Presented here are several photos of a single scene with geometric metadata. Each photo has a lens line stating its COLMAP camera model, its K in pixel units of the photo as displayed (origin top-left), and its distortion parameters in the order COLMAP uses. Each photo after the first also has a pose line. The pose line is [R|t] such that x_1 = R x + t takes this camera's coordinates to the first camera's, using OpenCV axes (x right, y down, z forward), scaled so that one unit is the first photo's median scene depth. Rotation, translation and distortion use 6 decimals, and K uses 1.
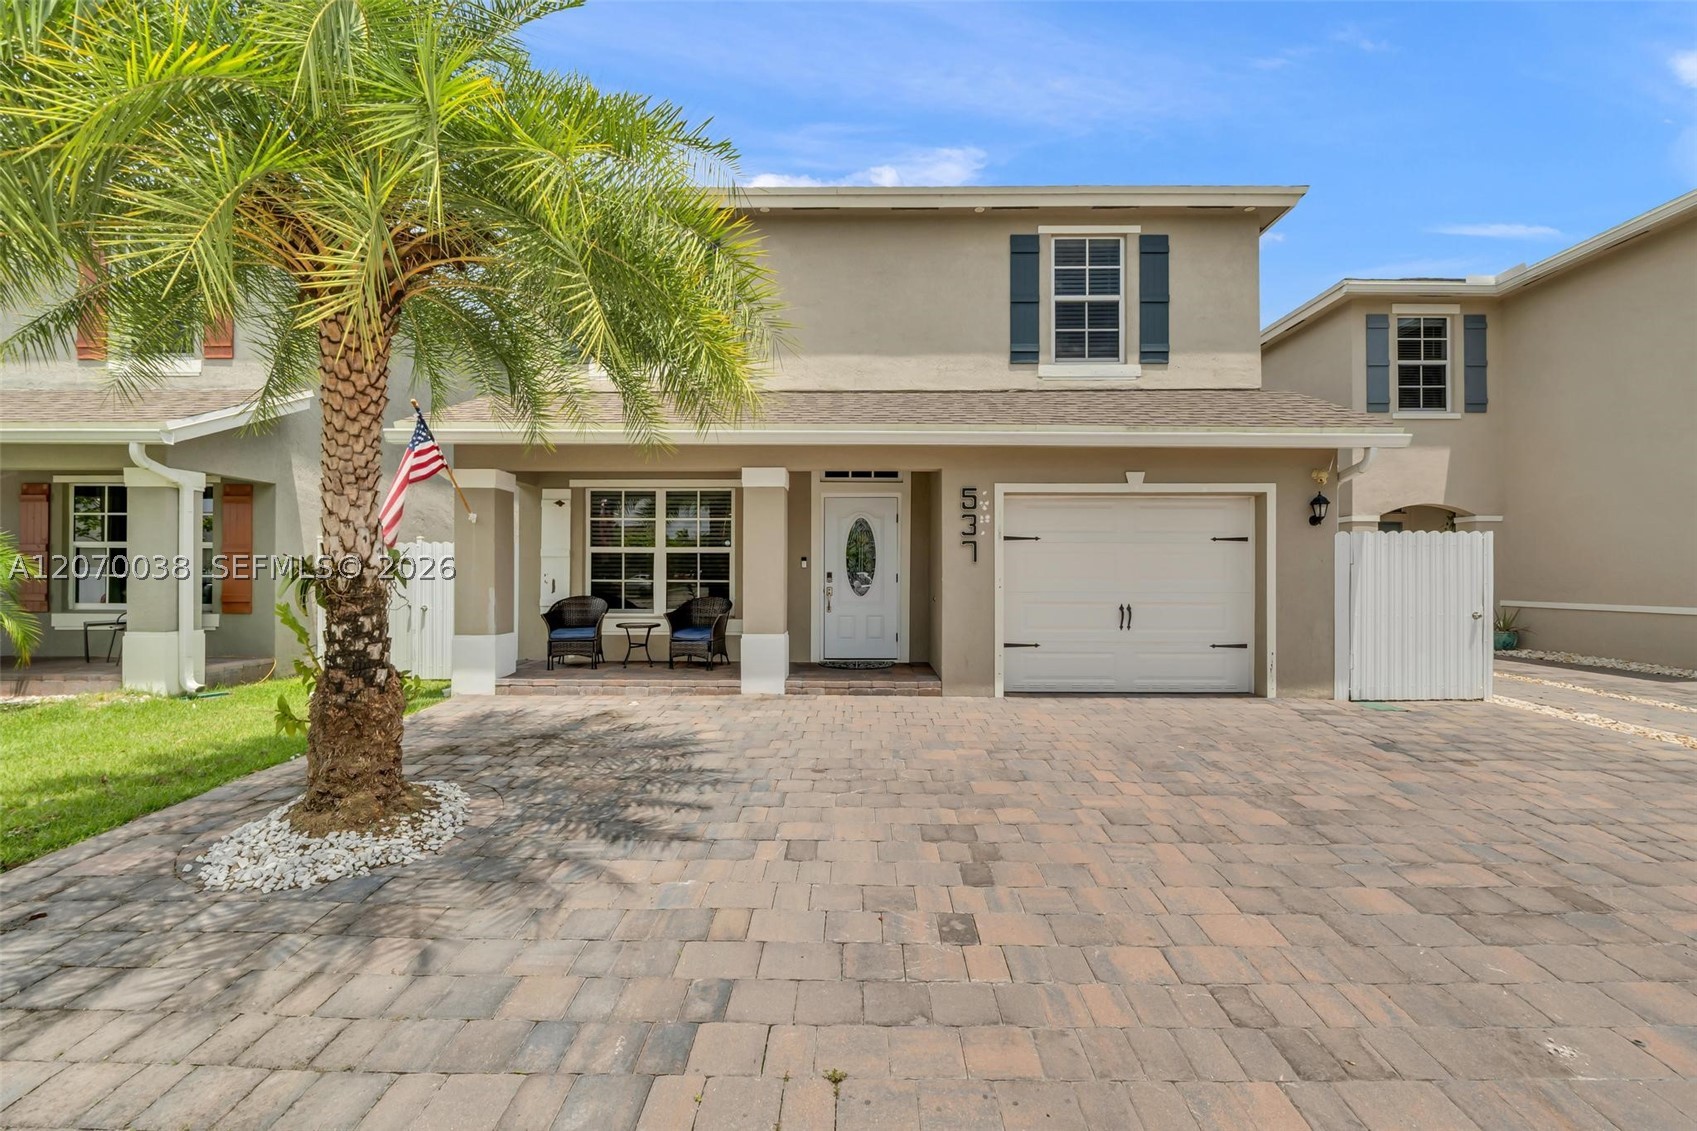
lens RADIAL K [[714.5, 0, 854.9], [0, 714.5, 567.8], [0, 0, 1]] dist [-0.001340, -0.000416]
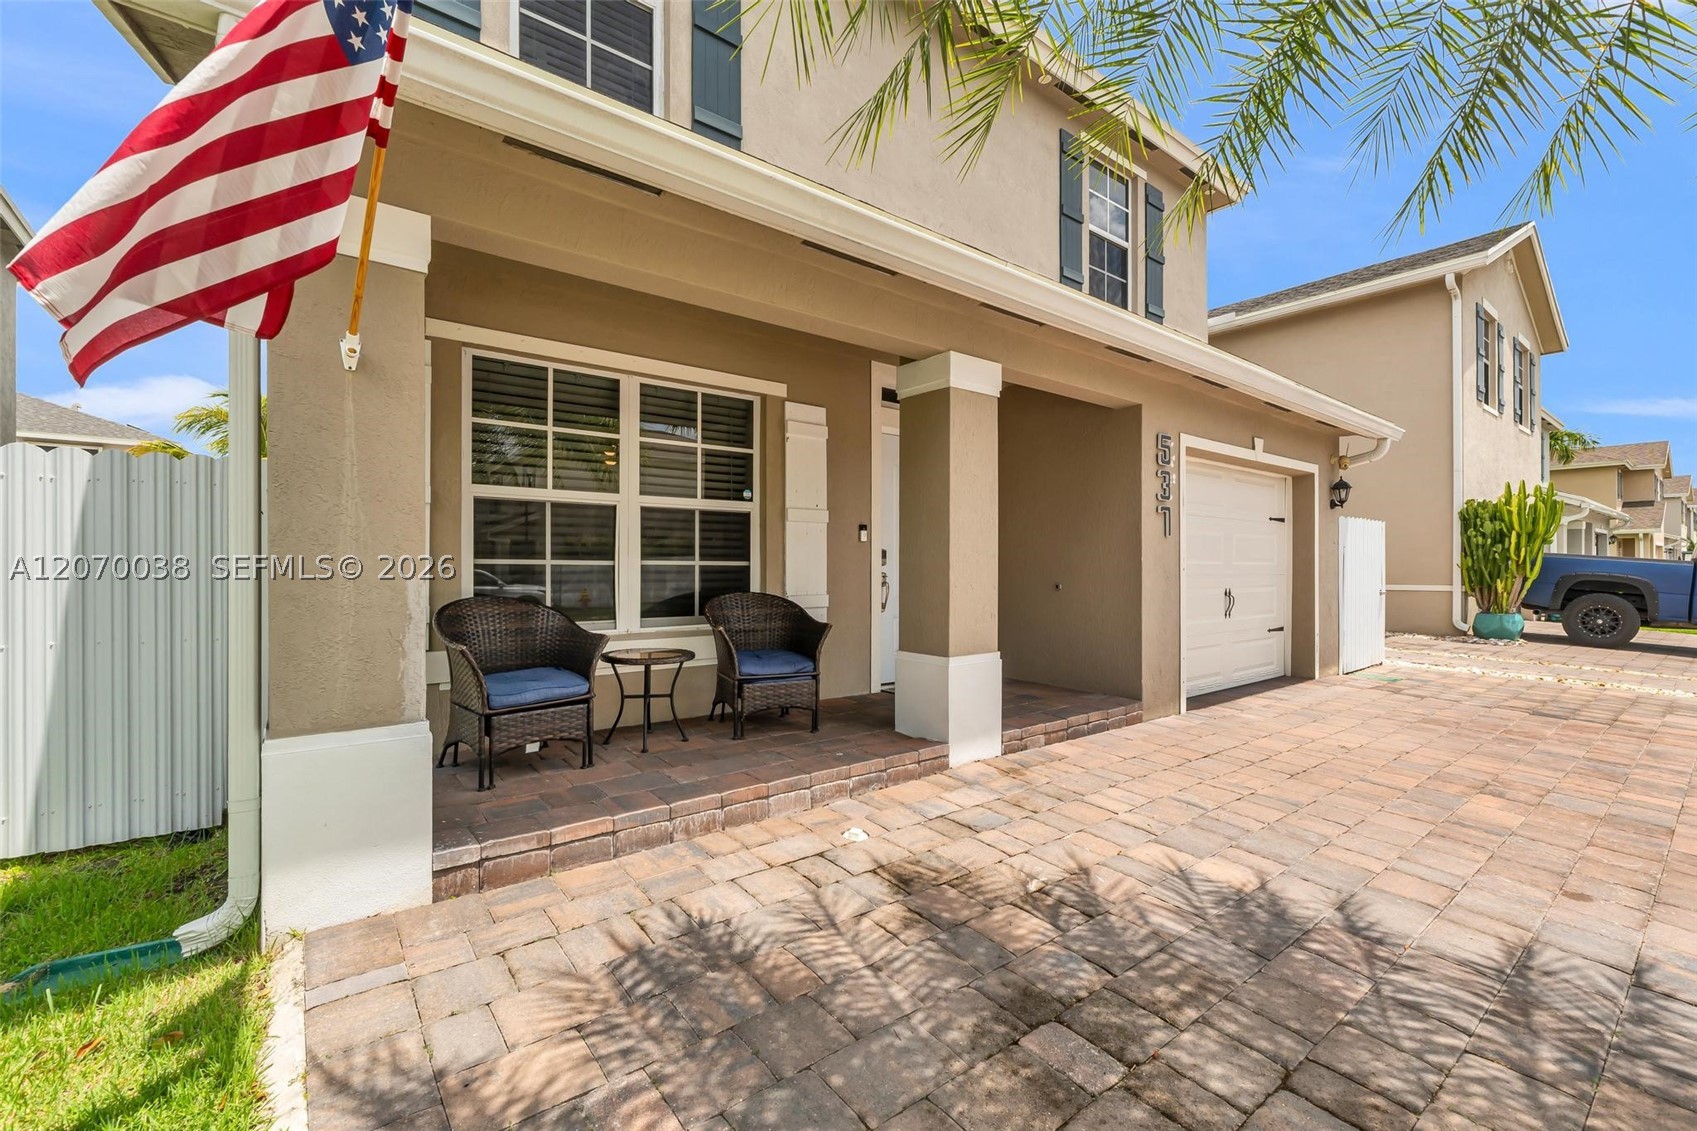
lens RADIAL K [[716.0, 0, 848.9], [0, 716.0, 567.2], [0, 0, 1]] dist [-0.001712, -0.000064]
pose [[0.788698, -0.002604, 0.614775, -0.458815], [-0.008287, 0.999855, 0.014867, 0.013137], [-0.614725, -0.016821, 0.788562, 0.513203]]
